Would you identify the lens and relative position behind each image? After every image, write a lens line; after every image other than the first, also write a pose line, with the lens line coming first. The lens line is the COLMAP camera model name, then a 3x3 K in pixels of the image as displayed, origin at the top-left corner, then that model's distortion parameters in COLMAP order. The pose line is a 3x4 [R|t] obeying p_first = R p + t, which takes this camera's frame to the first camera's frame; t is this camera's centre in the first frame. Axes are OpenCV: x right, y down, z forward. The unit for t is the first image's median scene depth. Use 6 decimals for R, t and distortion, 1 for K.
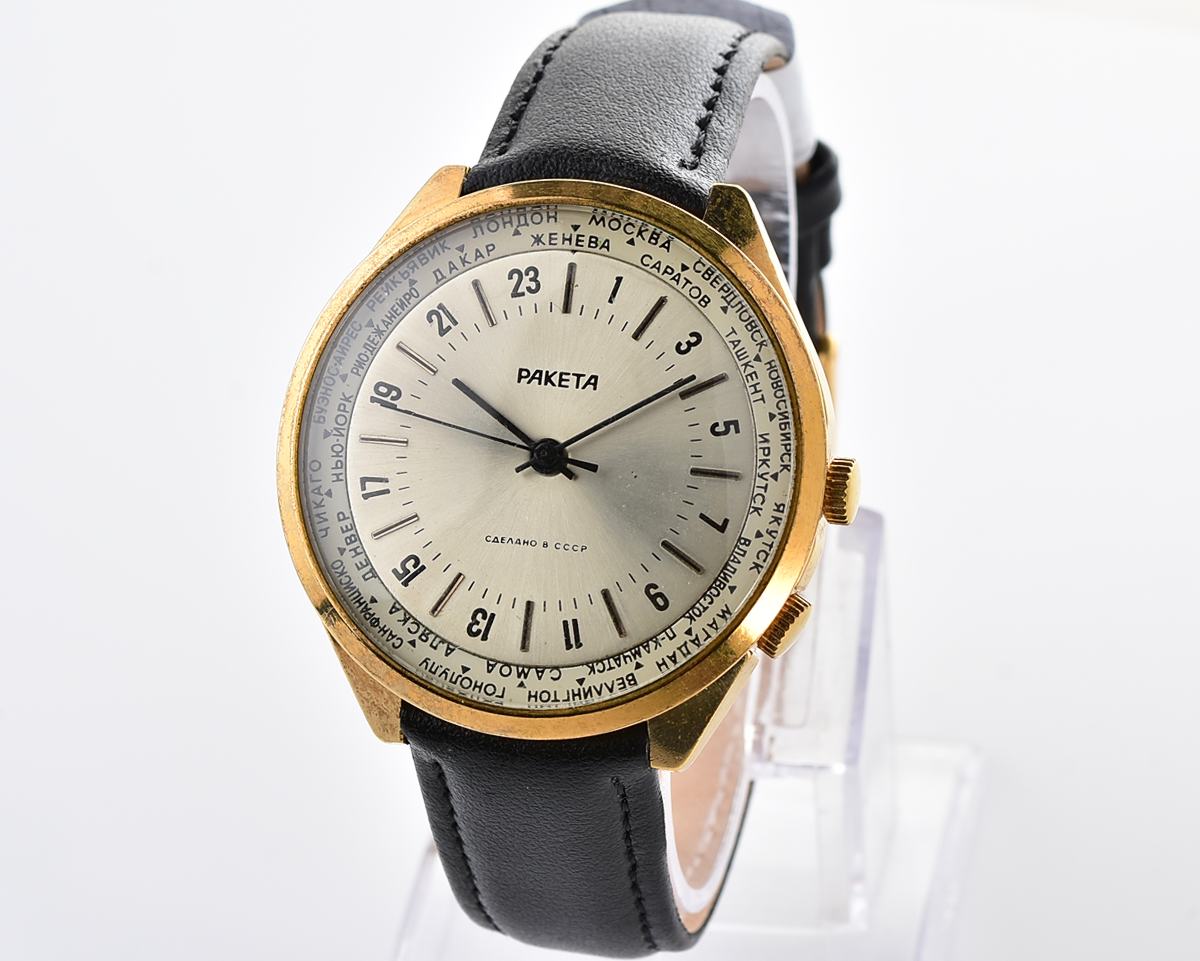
lens RADIAL K [[2775.6, 0, 601.6], [0, 2775.6, 472.5], [0, 0, 1]] dist [2.258577, 0.179342]
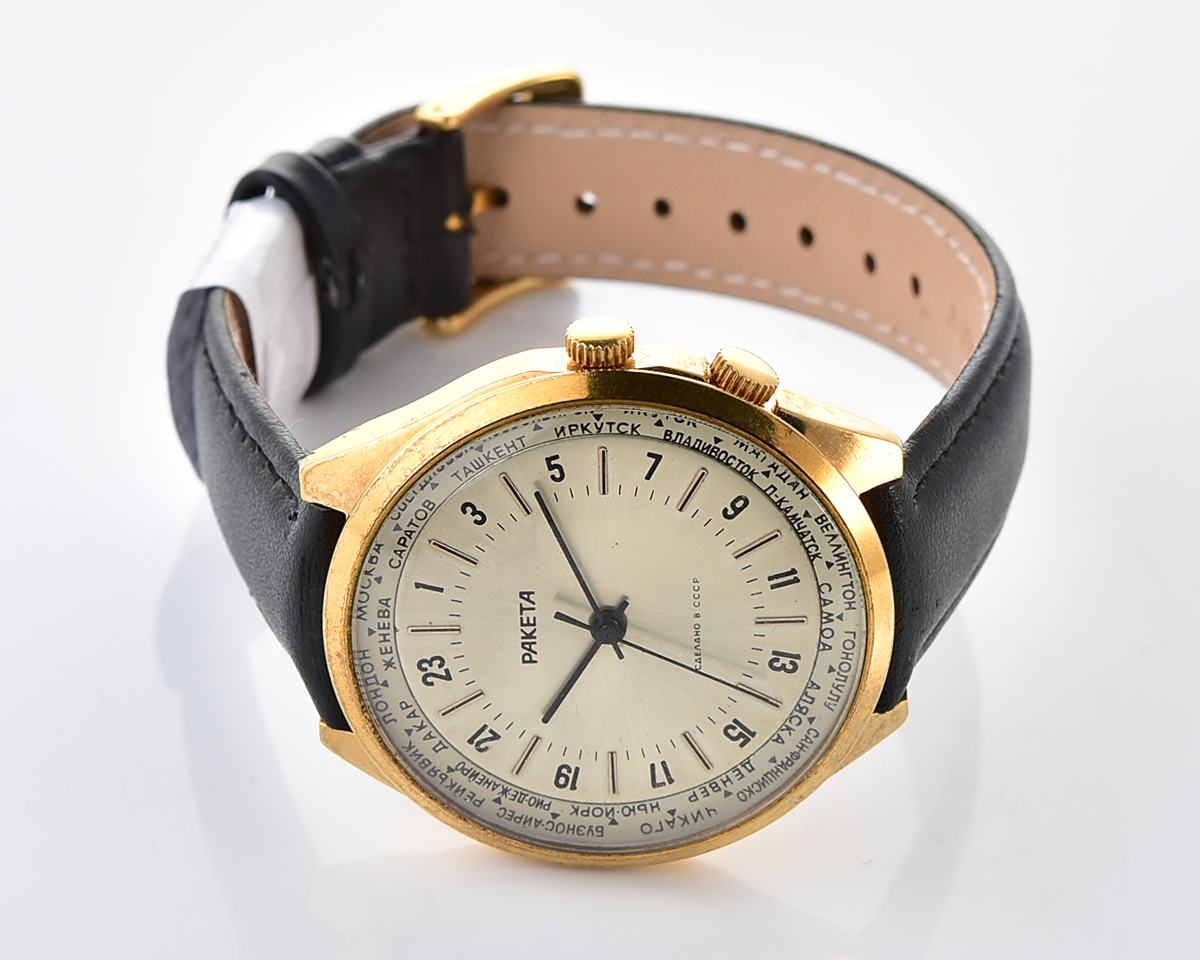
lens RADIAL K [[2775.6, 0, 601.6], [0, 2775.6, 472.0], [0, 0, 1]] dist [2.258577, 0.179342]
pose [[-0.148307, -0.950069, -0.274544, 0.304920], [0.984650, -0.167692, 0.048403, -0.046777], [-0.092025, -0.263152, 0.960355, 0.061473]]
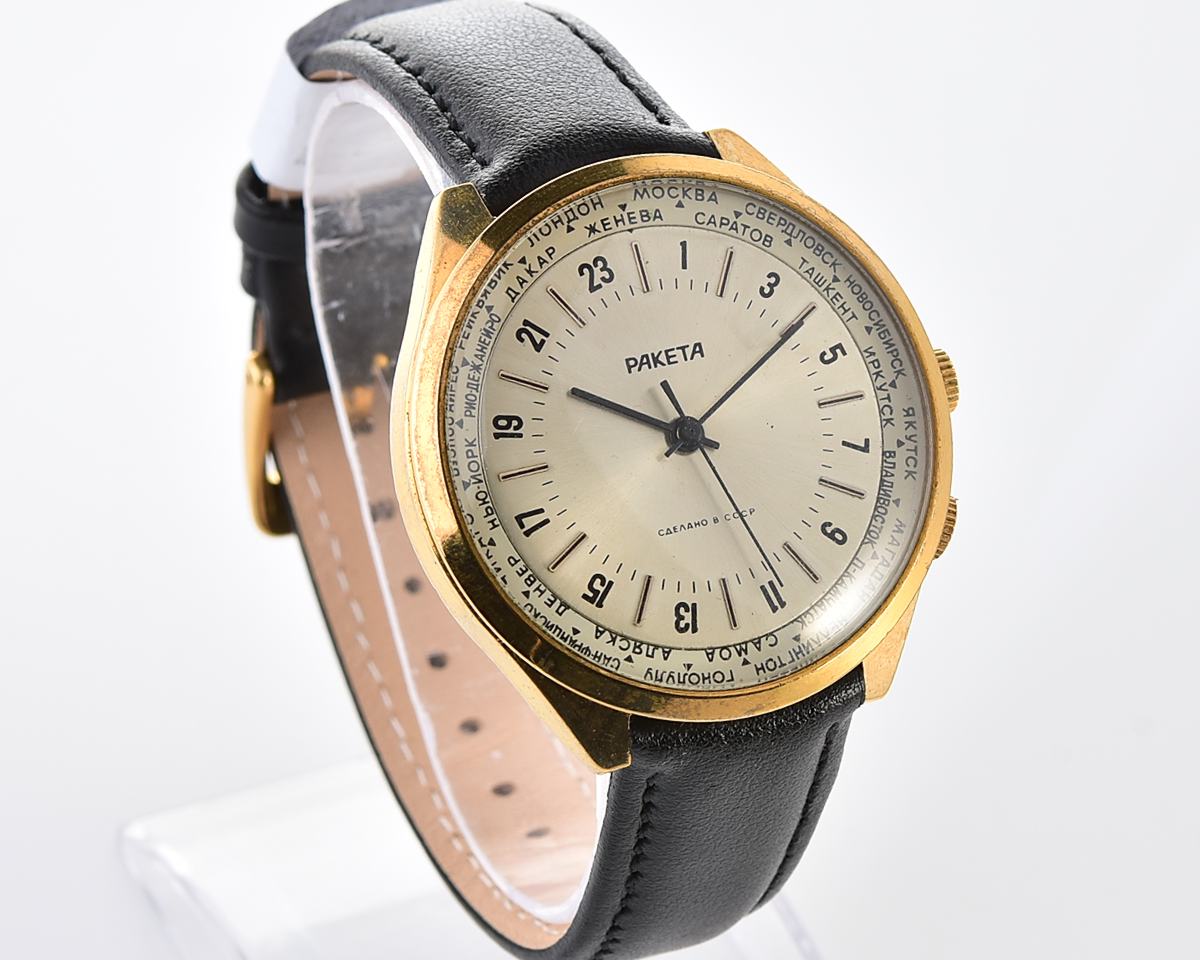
lens RADIAL K [[2775.6, 0, 601.6], [0, 2775.6, 472.0], [0, 0, 1]] dist [2.258577, 0.179342]
pose [[0.794364, -0.287927, 0.534868, -0.570164], [0.303584, 0.950851, 0.060986, -0.062016], [-0.526139, 0.113932, 0.842732, 0.190803]]
